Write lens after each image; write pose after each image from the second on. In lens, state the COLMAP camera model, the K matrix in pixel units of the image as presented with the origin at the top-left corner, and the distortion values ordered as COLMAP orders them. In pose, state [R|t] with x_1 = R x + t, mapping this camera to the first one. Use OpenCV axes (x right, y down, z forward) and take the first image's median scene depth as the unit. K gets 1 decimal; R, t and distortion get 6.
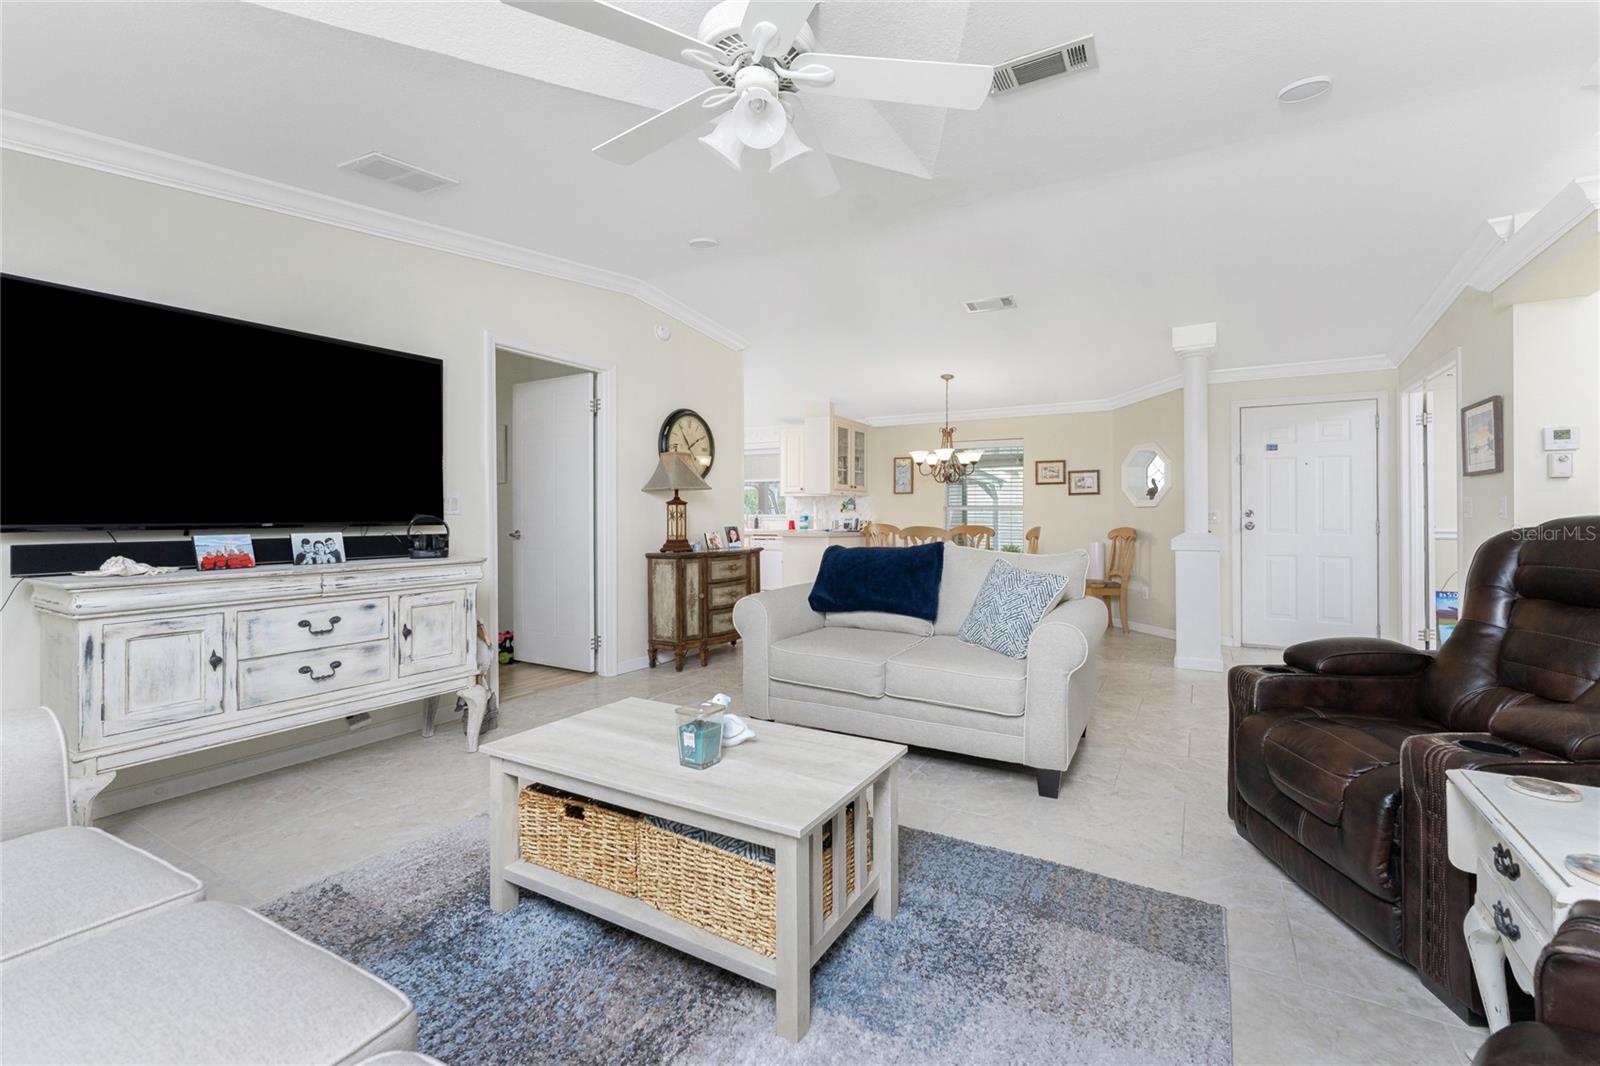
lens RADIAL K [[672.8, 0, 822.9], [0, 672.8, 512.4], [0, 0, 1]] dist [0.000151, 0.000052]
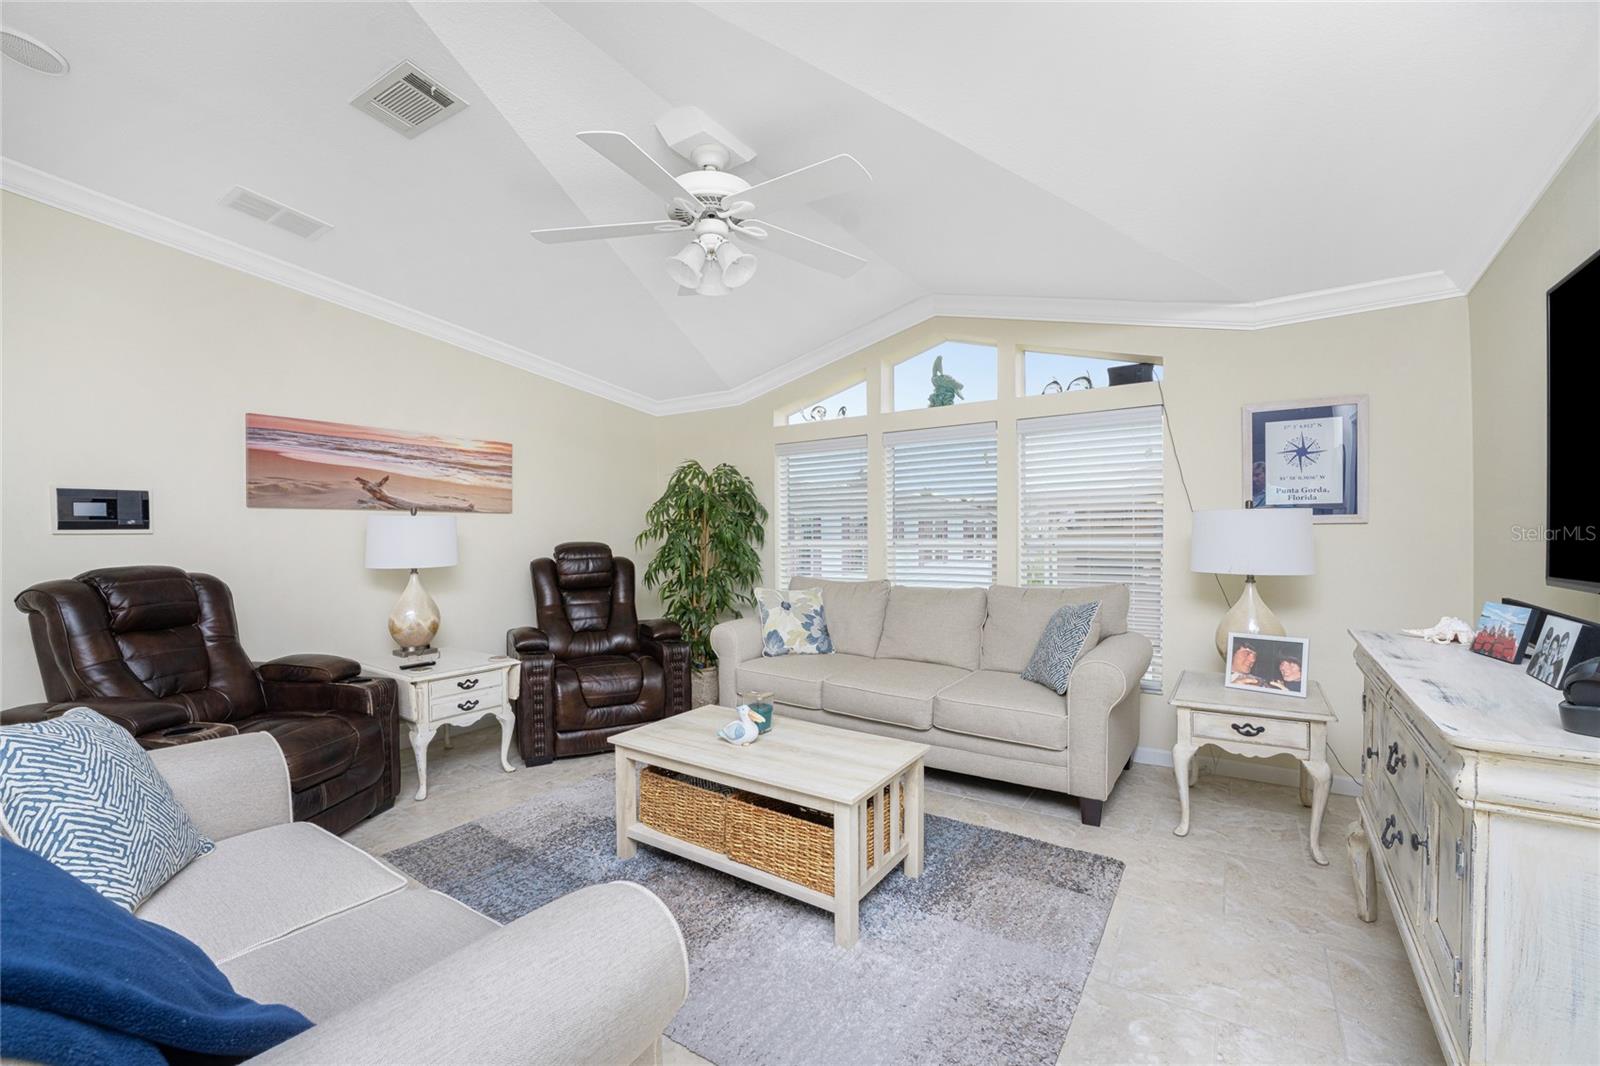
lens RADIAL K [[648.1, 0, 800.0], [0, 648.1, 533.0], [0, 0, 1]] dist [-0.025421, -0.000091]
pose [[-0.997335, 0.008275, 0.072486, -0.139755], [0.007973, 0.999958, -0.004446, -0.020136], [-0.072520, -0.003856, -0.997360, 0.879918]]
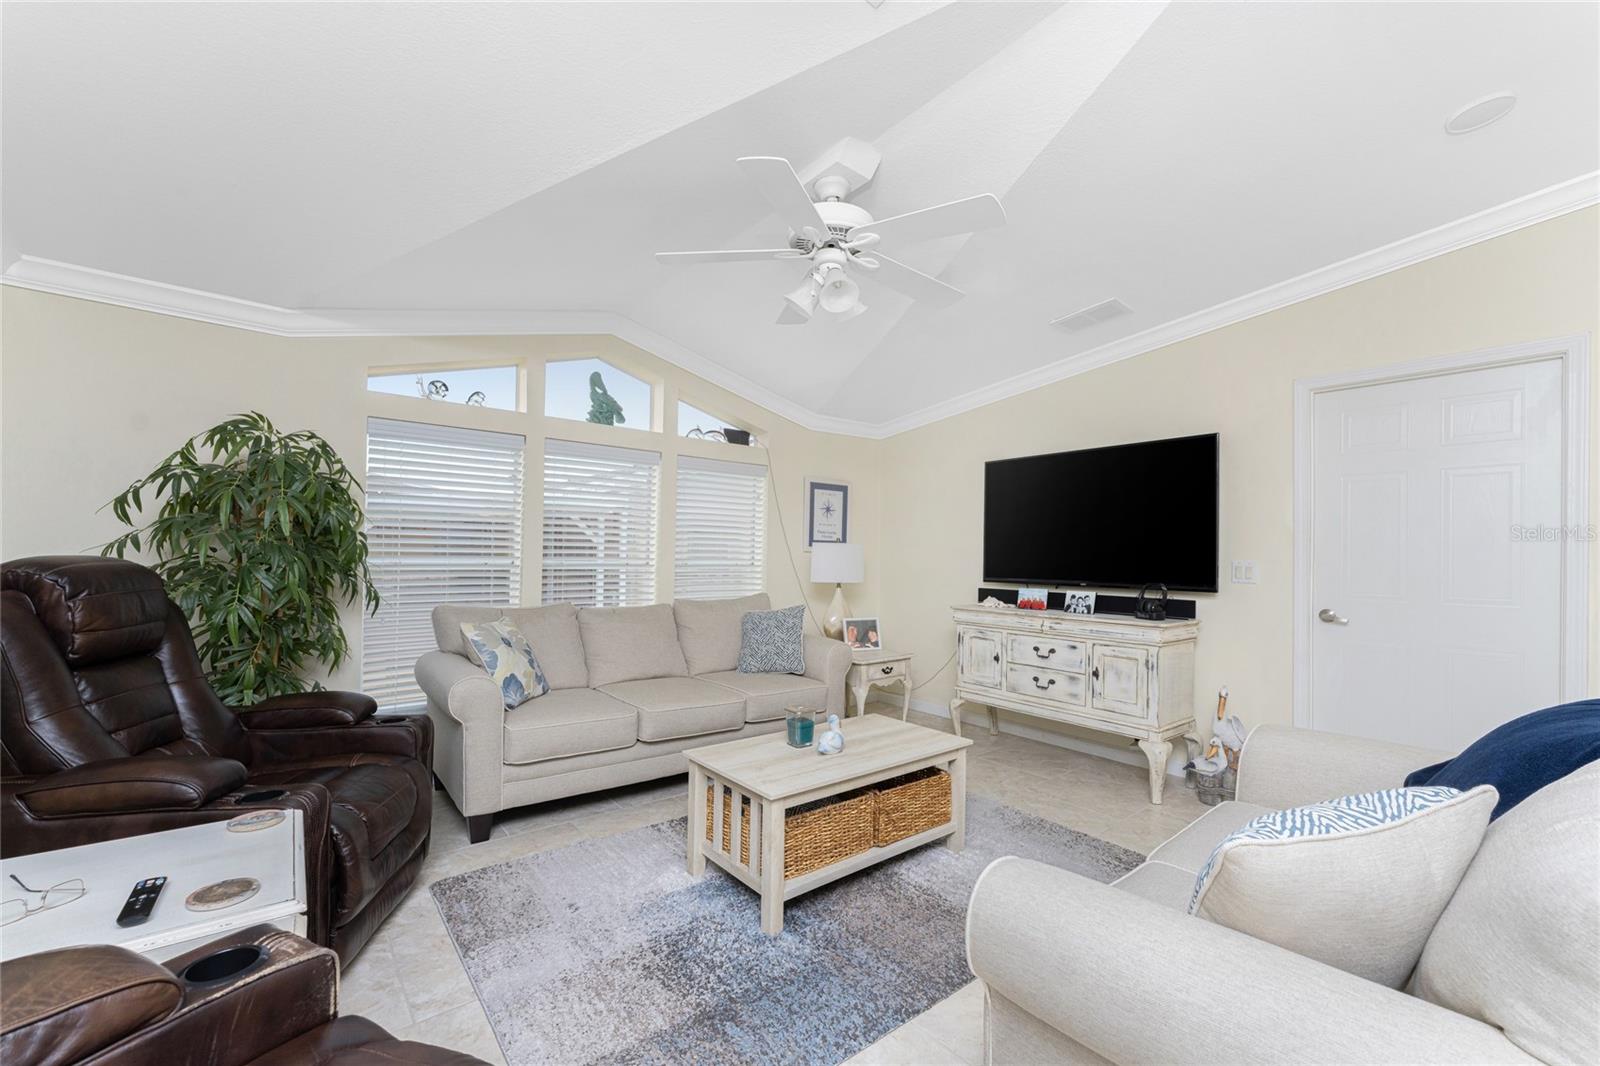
lens RADIAL K [[647.2, 0, 793.3], [0, 647.2, 551.6], [0, 0, 1]] dist [0.000285, -0.000030]
pose [[-0.373636, -0.012710, -0.927488, 0.435835], [-0.013879, 0.999871, -0.008111, -0.019670], [0.927472, 0.009842, -0.373764, 0.558776]]
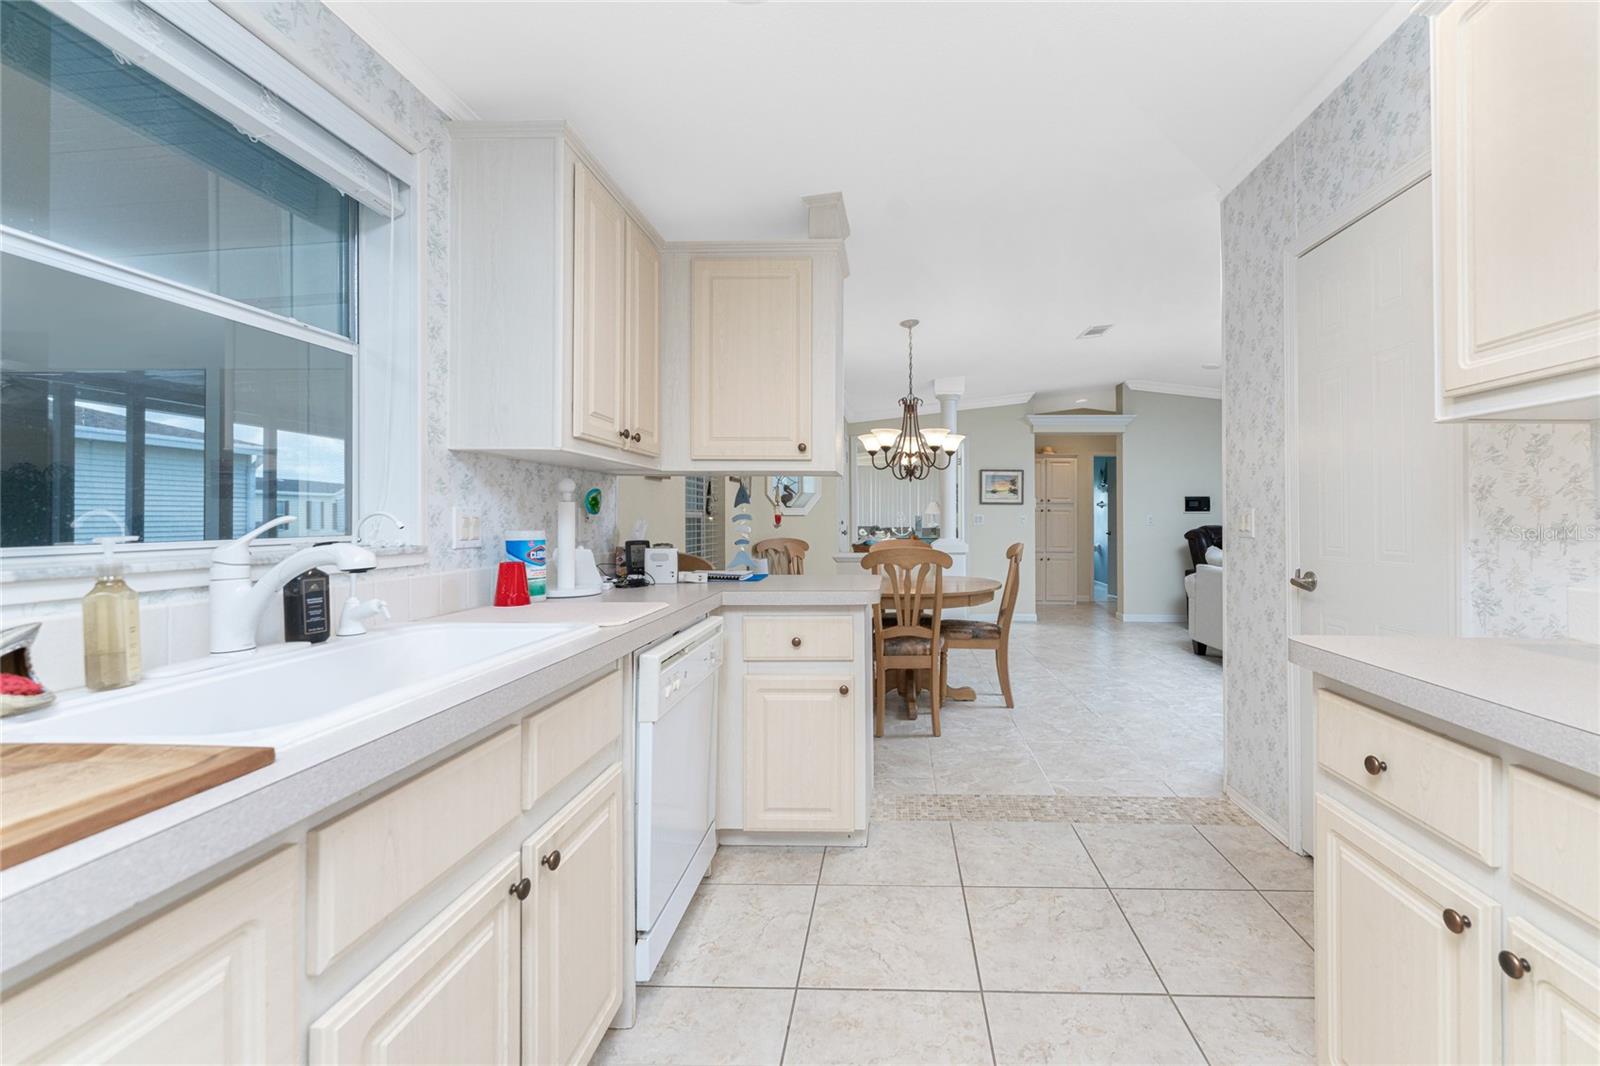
lens RADIAL K [[665.3, 0, 870.7], [0, 665.3, 511.6], [0, 0, 1]] dist [-0.000456, -0.000044]
pose [[-0.454882, 0.003588, 0.890545, -0.526644], [-0.010843, 0.999895, -0.009567, -0.007082], [-0.890486, -0.014009, -0.454796, 1.773802]]
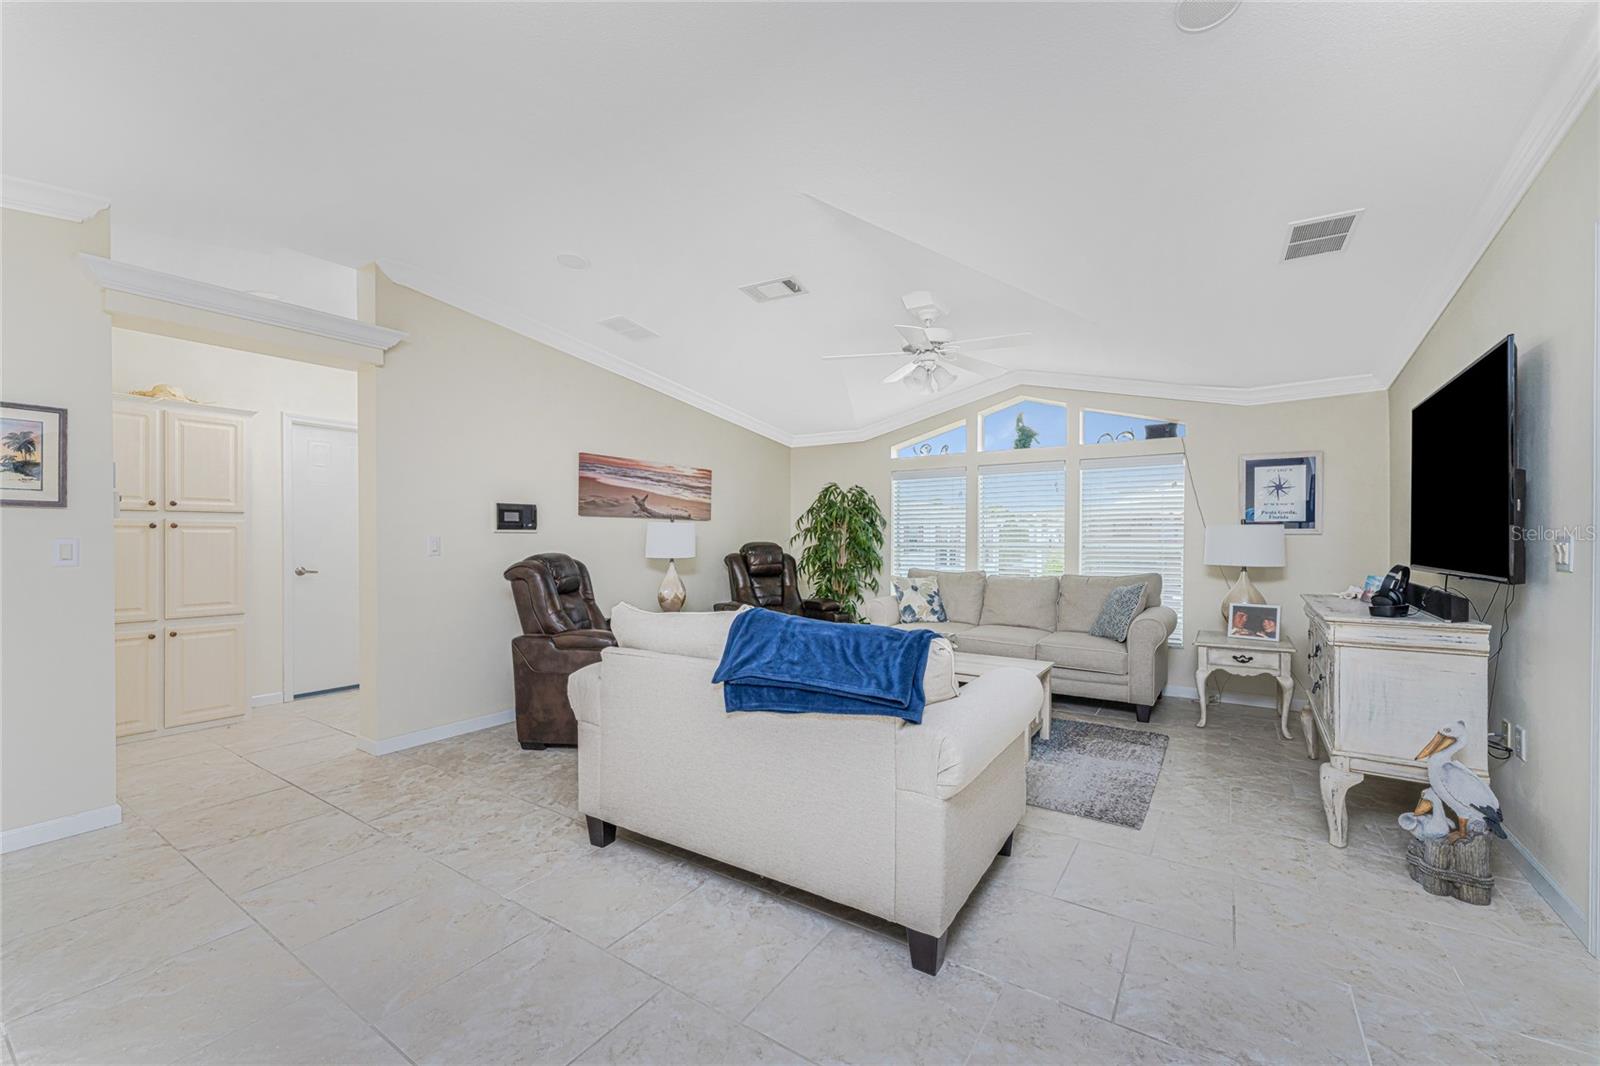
lens RADIAL K [[630.4, 0, 806.0], [0, 630.4, 533.6], [0, 0, 1]] dist [-0.001506, -0.000109]
pose [[-0.998003, -0.002206, 0.063121, 0.065211], [-0.002923, 0.999932, -0.011262, -0.016646], [-0.063092, -0.011424, -0.997942, 1.213387]]
